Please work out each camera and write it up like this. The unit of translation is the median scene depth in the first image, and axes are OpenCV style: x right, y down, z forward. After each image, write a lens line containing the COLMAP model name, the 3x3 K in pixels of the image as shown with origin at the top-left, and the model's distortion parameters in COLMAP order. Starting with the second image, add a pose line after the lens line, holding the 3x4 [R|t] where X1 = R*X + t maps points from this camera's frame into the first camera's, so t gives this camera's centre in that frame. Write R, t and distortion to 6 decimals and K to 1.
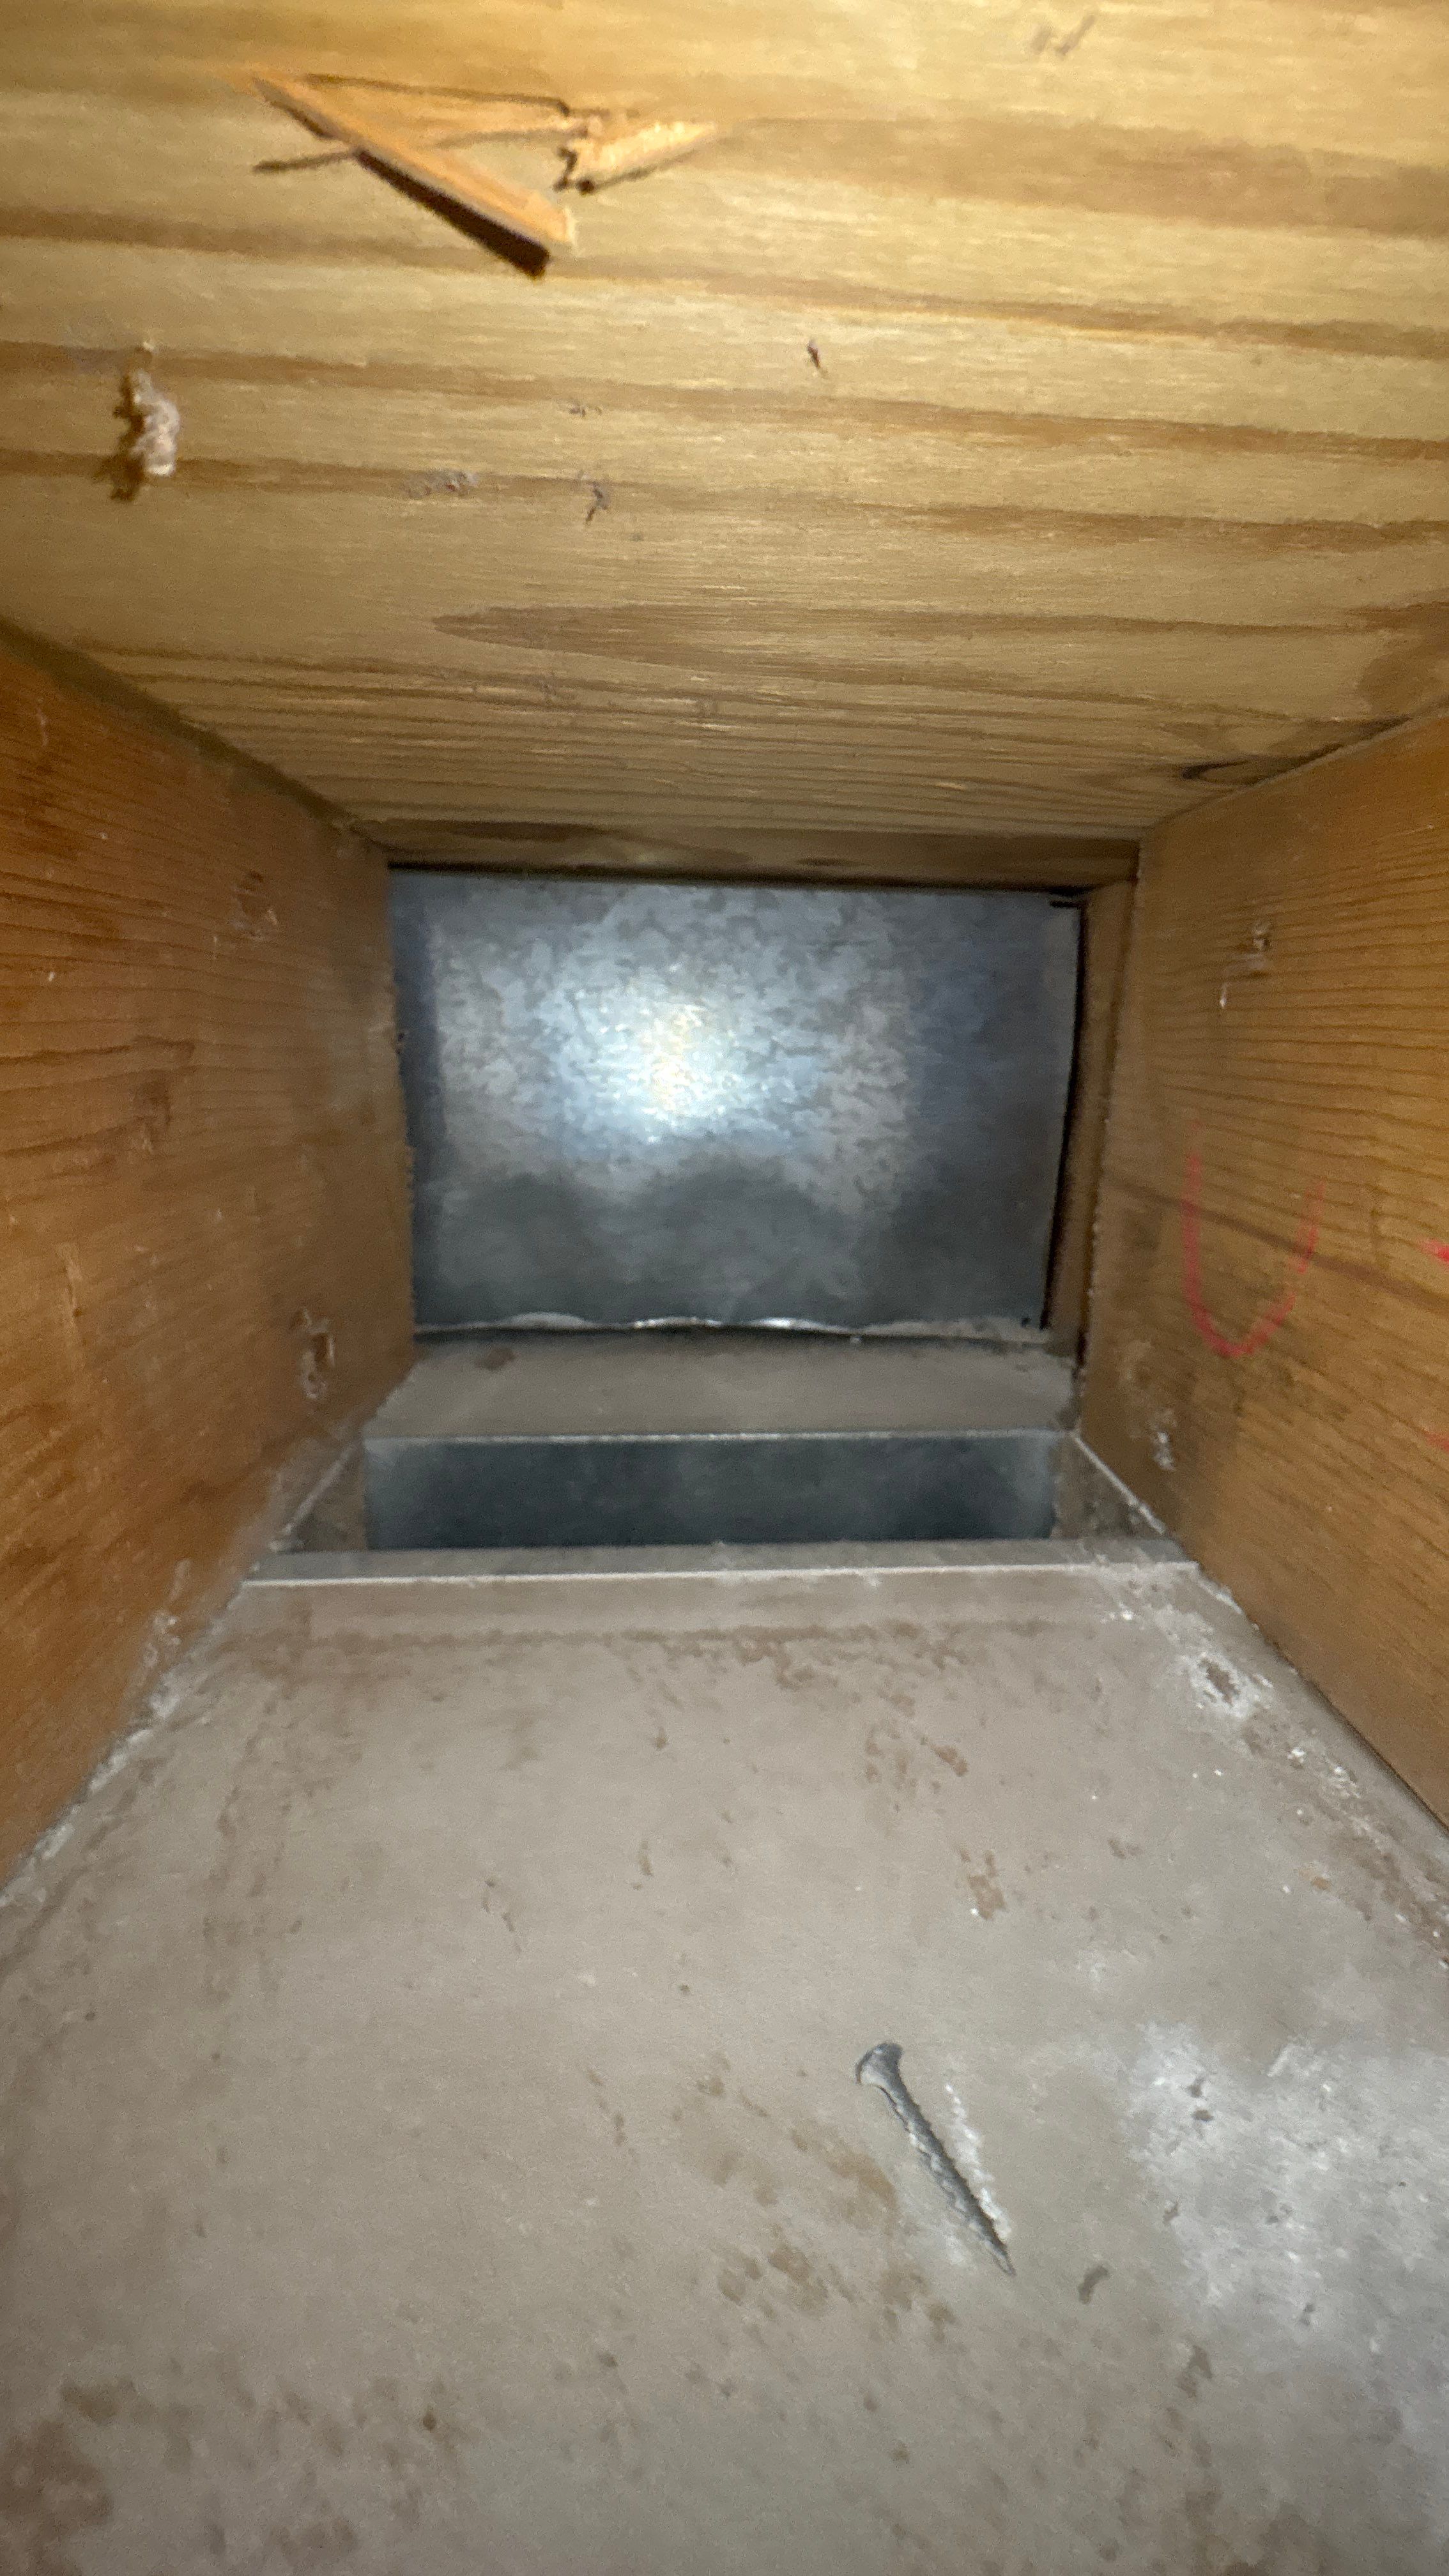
lens RADIAL K [[1034.0, 0, 724.5], [0, 1034.0, 1288.0], [0, 0, 1]] dist [0.000678, -0.000078]
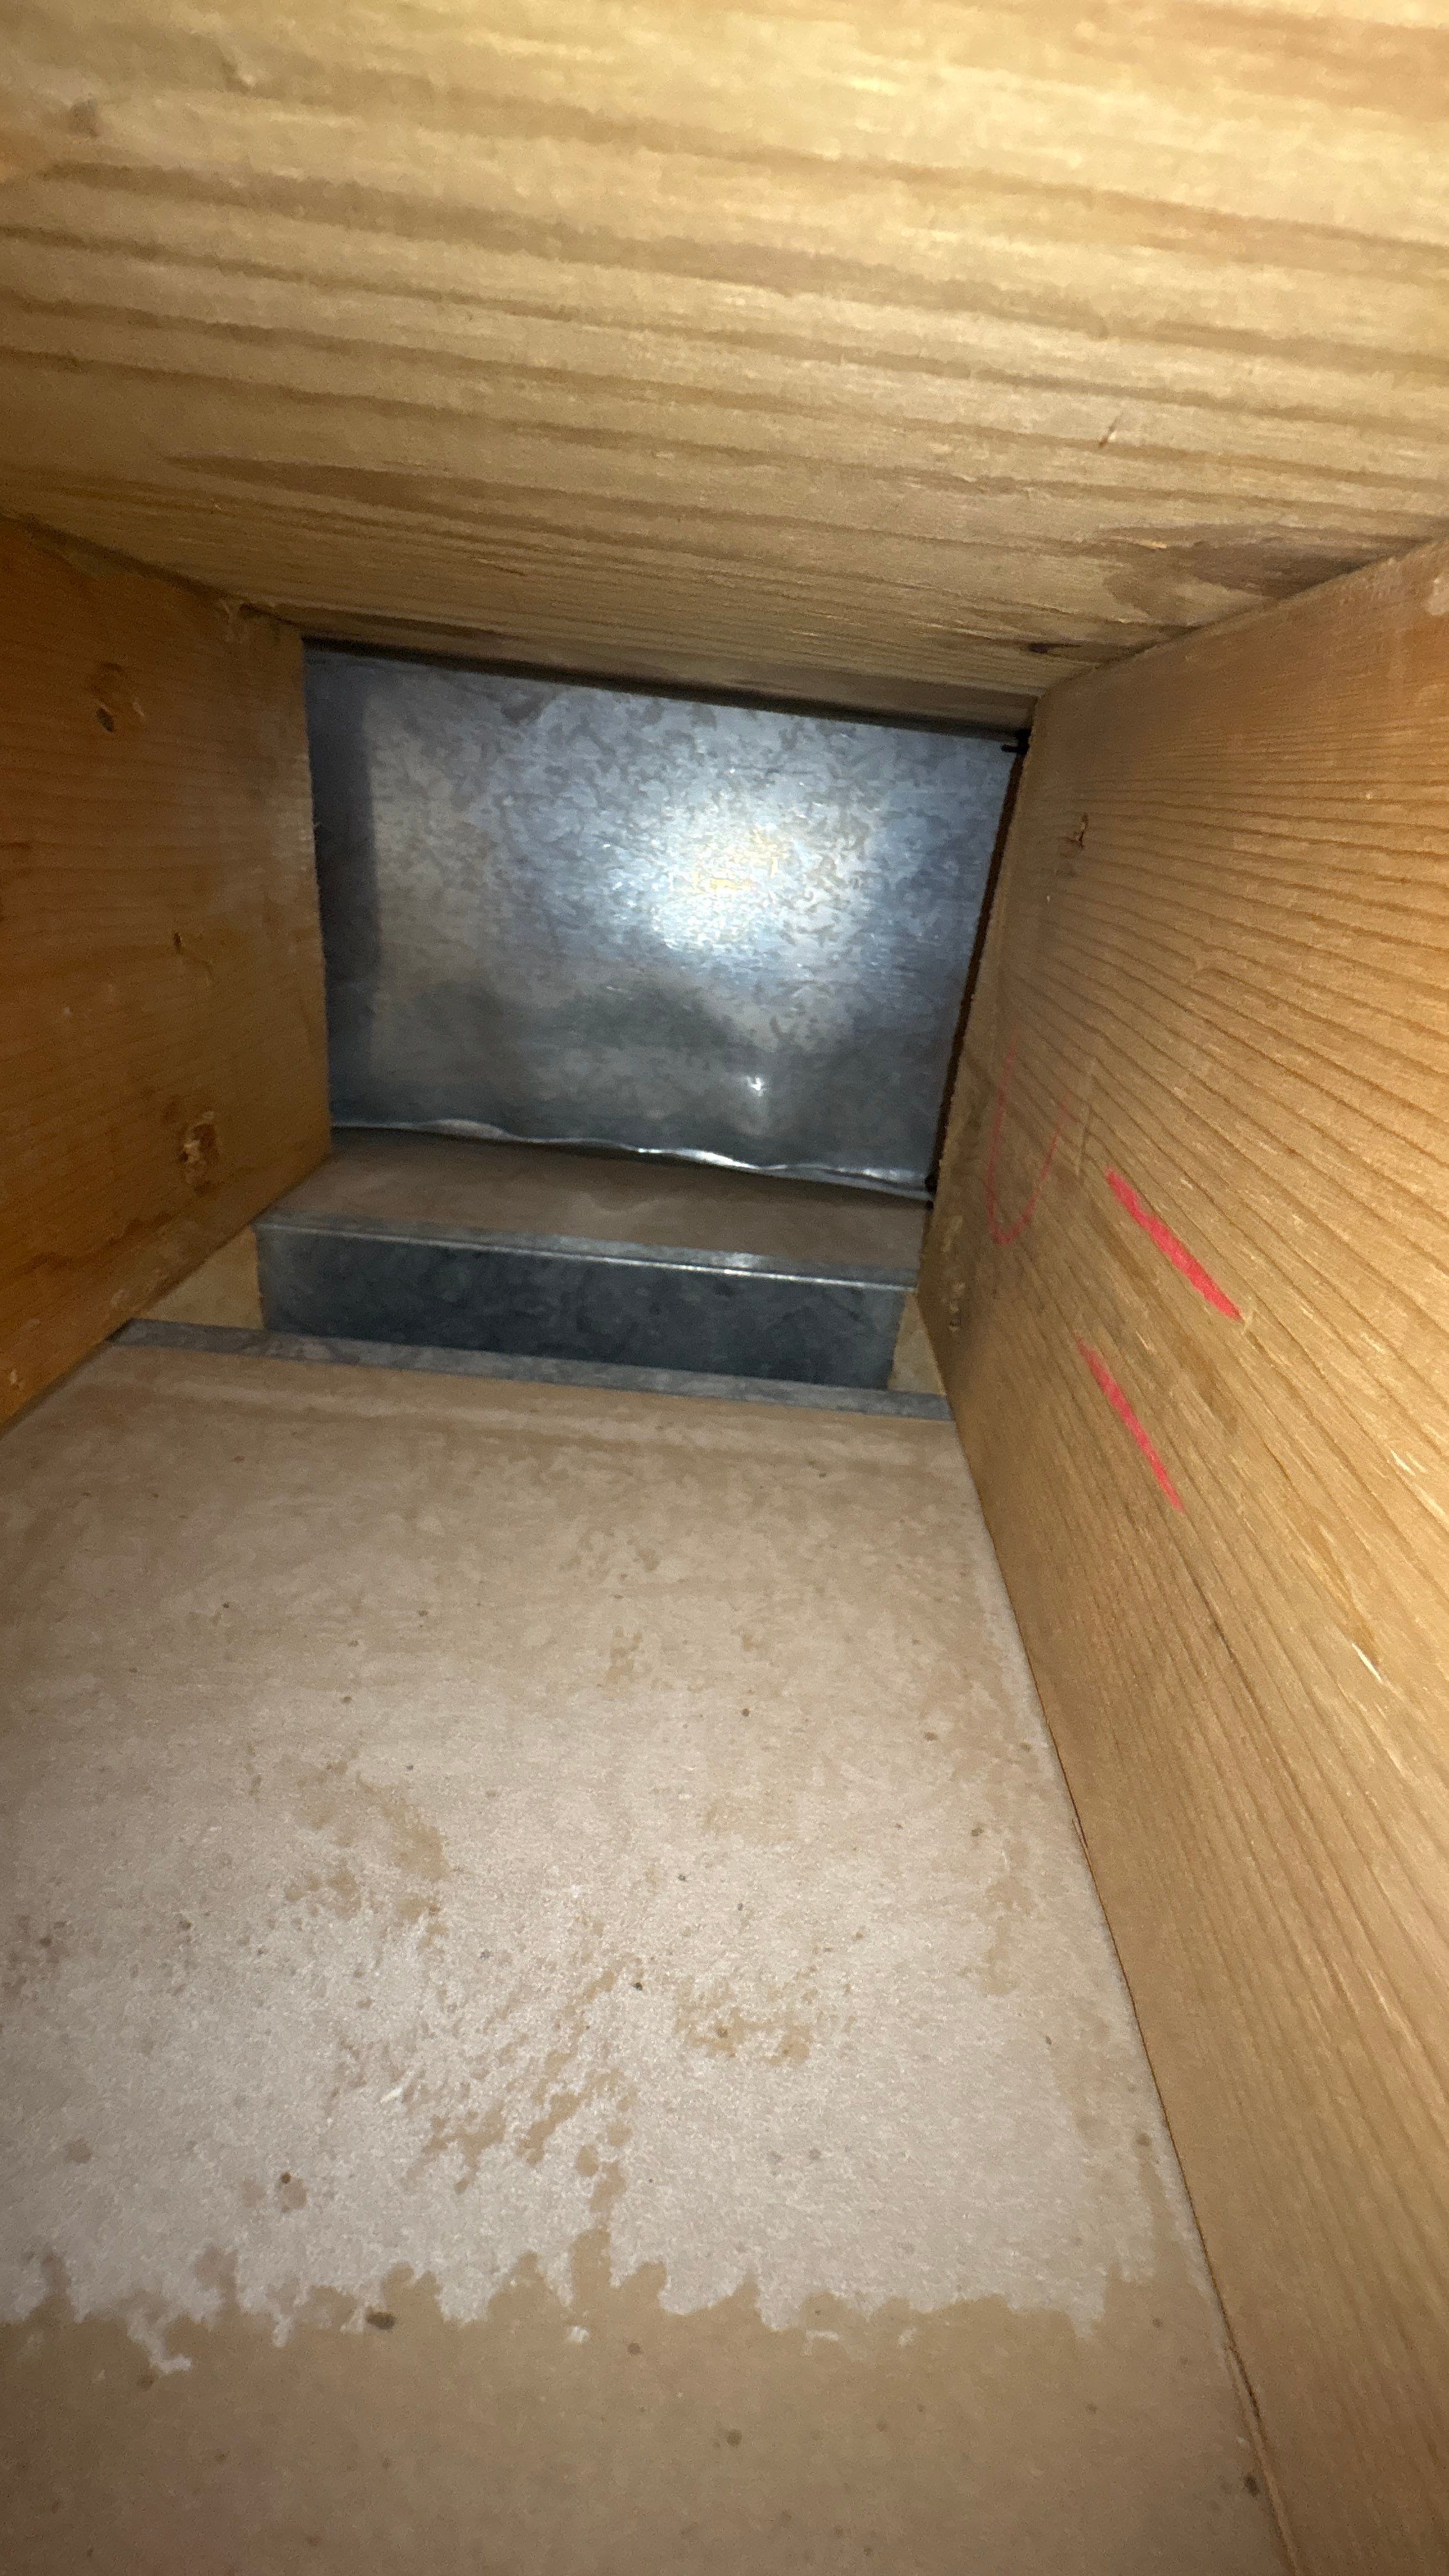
lens RADIAL K [[1033.8, 0, 730.5], [0, 1033.8, 1288.9], [0, 0, 1]] dist [0.000263, -0.000532]
pose [[0.993354, 0.111365, -0.029089, 0.152649], [-0.103909, 0.976357, 0.189550, -0.037891], [0.049510, -0.185268, 0.981440, -0.046761]]
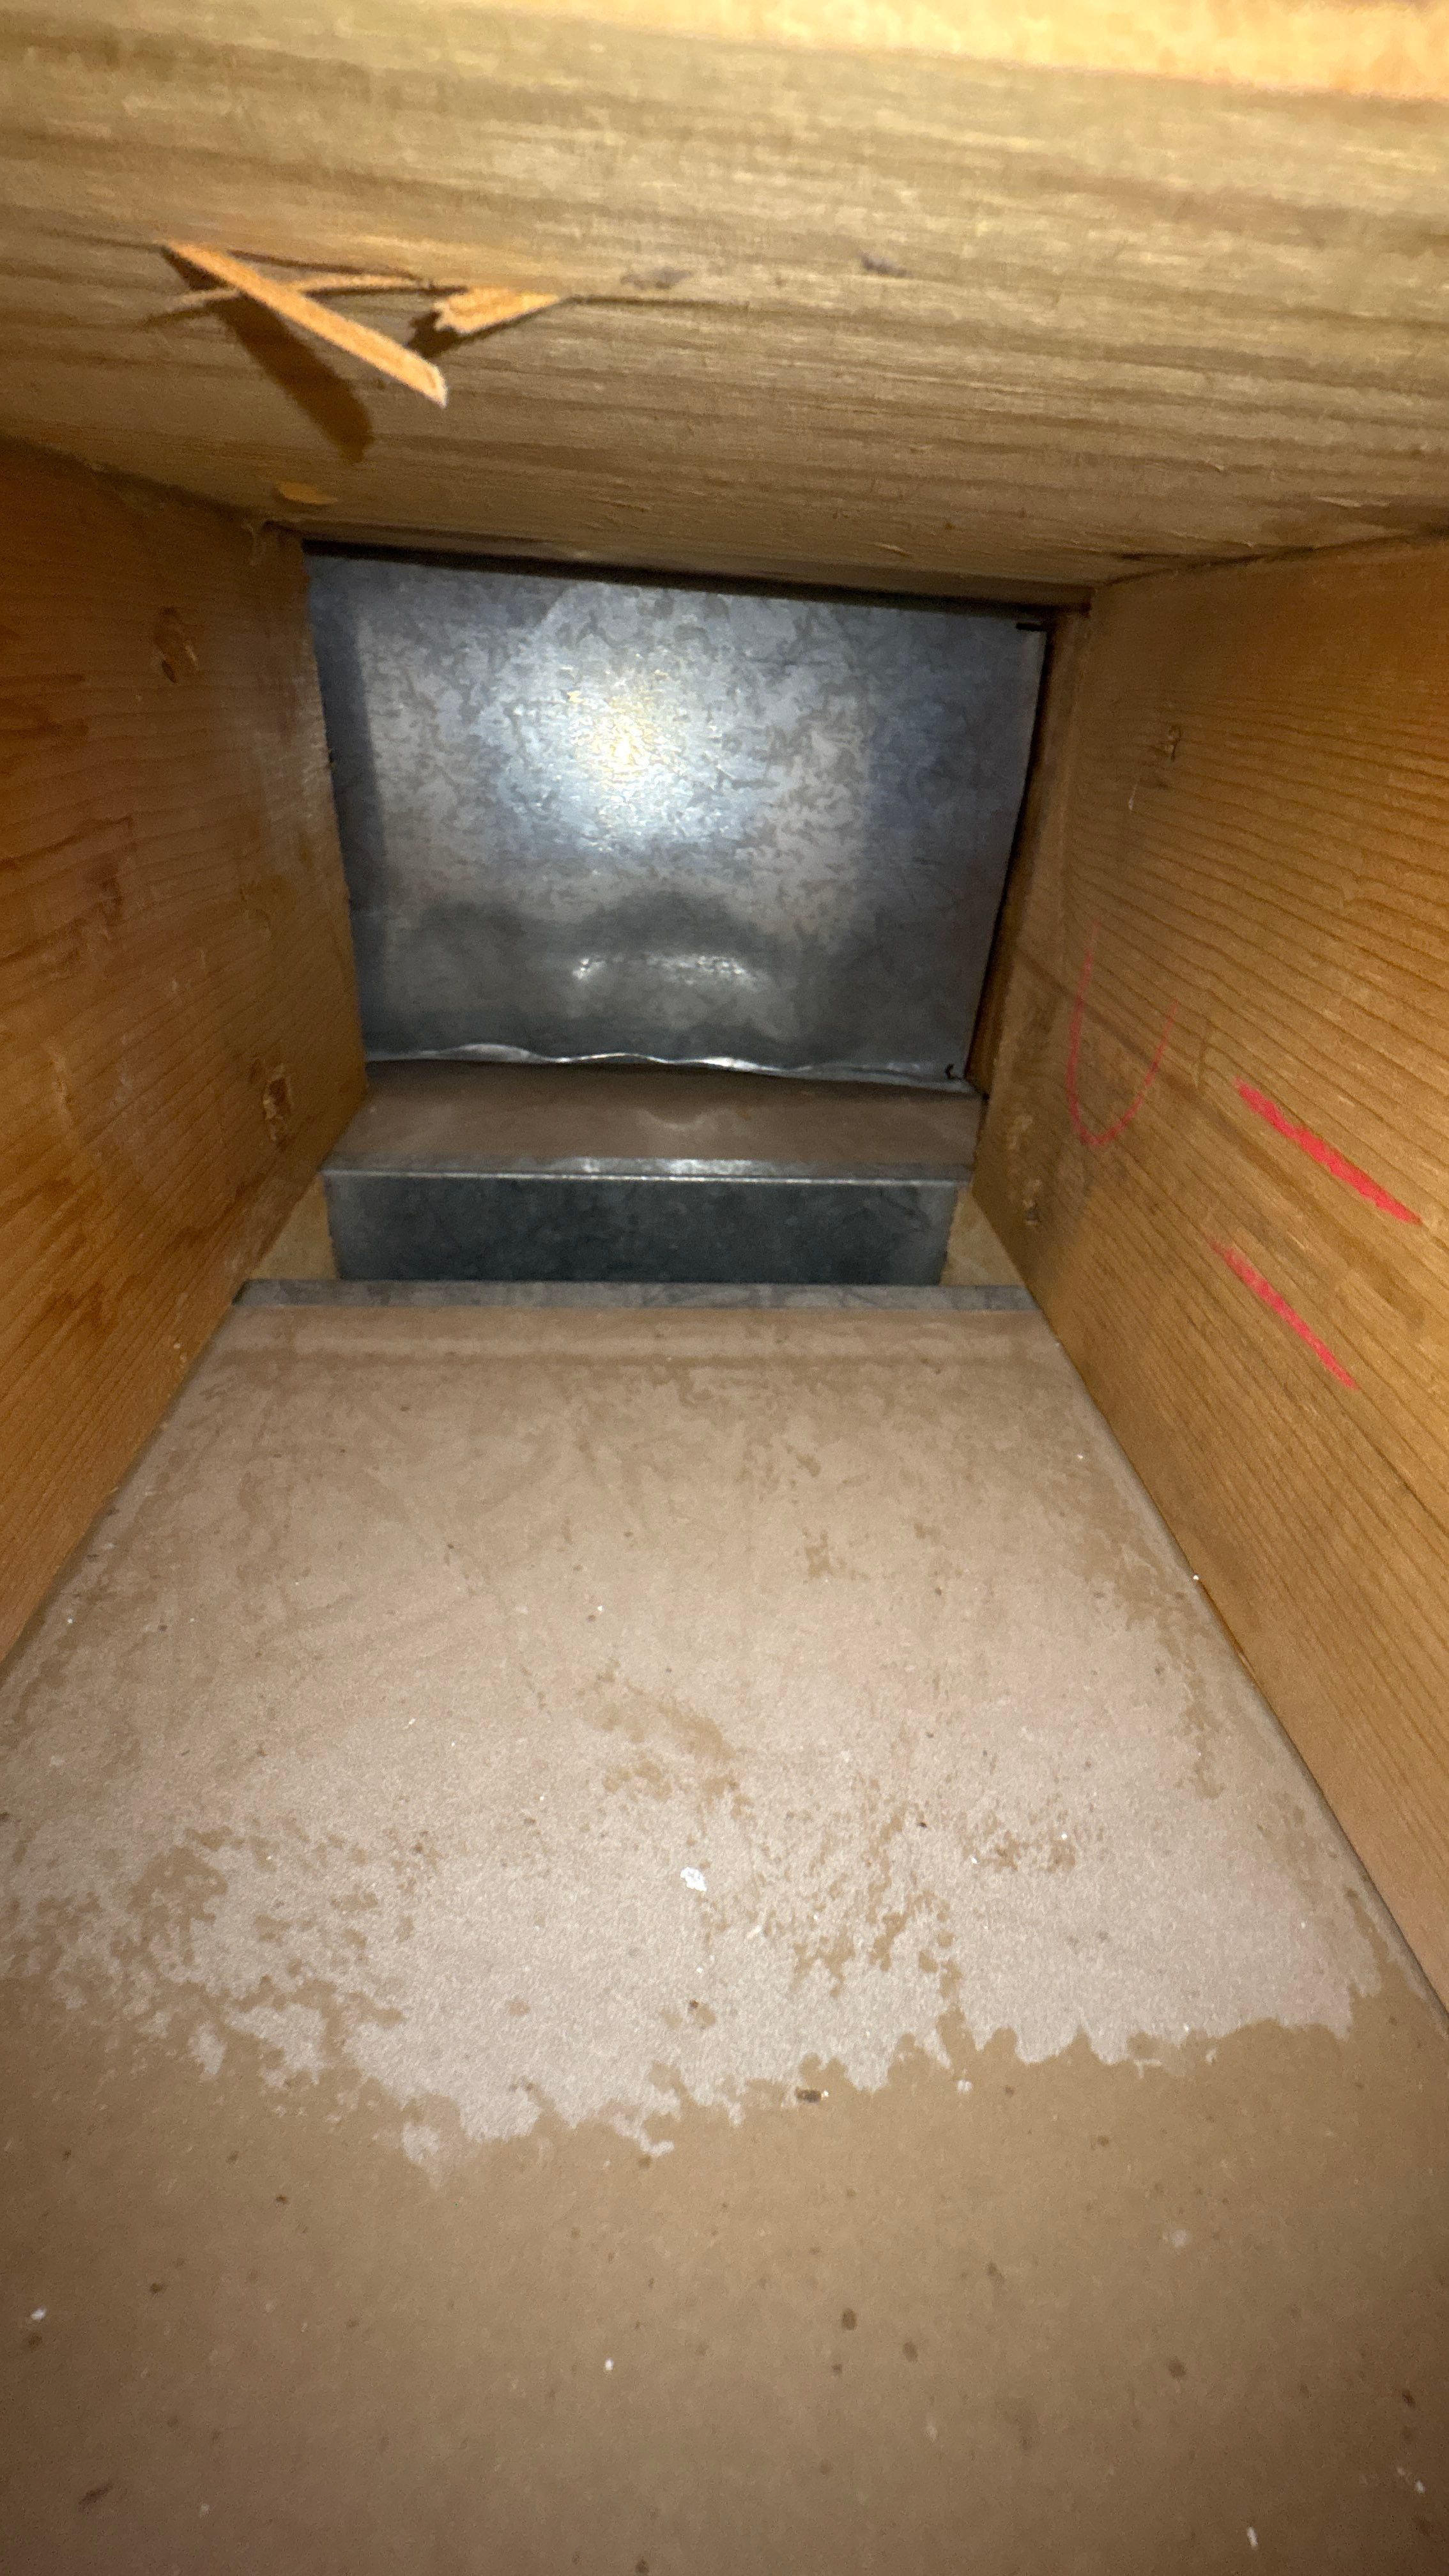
lens RADIAL K [[1034.0, 0, 724.5], [0, 1034.0, 1288.0], [0, 0, 1]] dist [0.000678, -0.000078]
pose [[0.998833, 0.027876, 0.039438, 0.027922], [-0.038388, 0.953774, 0.298063, -0.066036], [-0.029306, -0.299229, 0.953731, -0.079809]]
